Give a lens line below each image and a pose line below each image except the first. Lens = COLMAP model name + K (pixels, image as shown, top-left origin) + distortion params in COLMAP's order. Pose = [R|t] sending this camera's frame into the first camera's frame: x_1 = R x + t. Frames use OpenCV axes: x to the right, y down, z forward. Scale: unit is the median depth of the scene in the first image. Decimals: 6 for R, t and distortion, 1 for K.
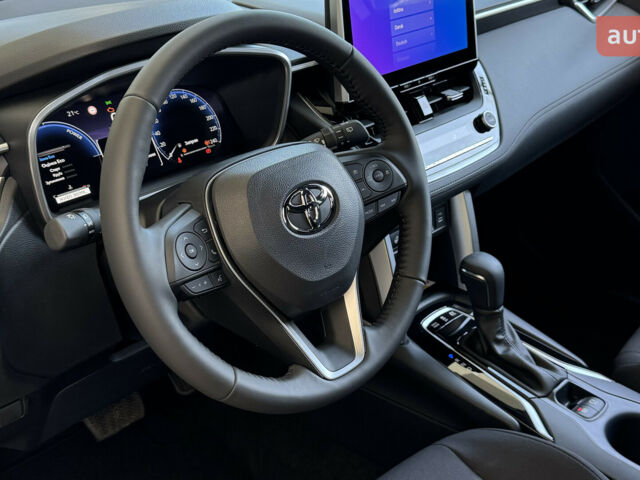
lens RADIAL K [[802.9, 0, 320.0], [0, 802.9, 240.0], [0, 0, 1]] dist [0.121887, 0.003322]
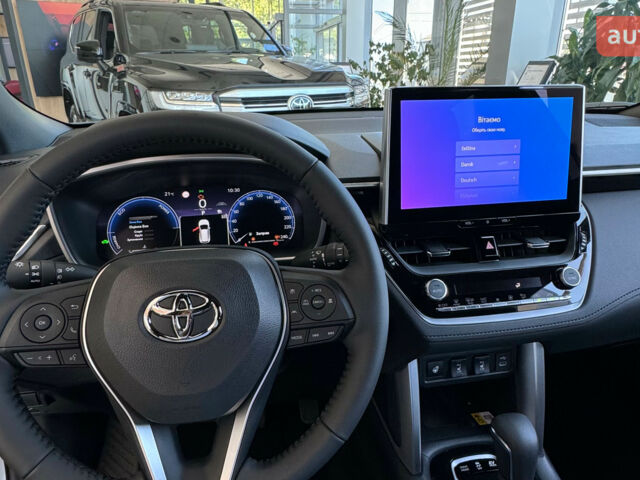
lens RADIAL K [[455.8, 0, 320.0], [0, 455.8, 240.0], [0, 0, 1]] dist [-0.002813, 0.000516]
pose [[0.809607, 0.200343, -0.551724, 0.290663], [-0.262851, 0.964179, -0.035597, -0.109647], [0.524829, 0.173841, 0.833267, 0.470759]]
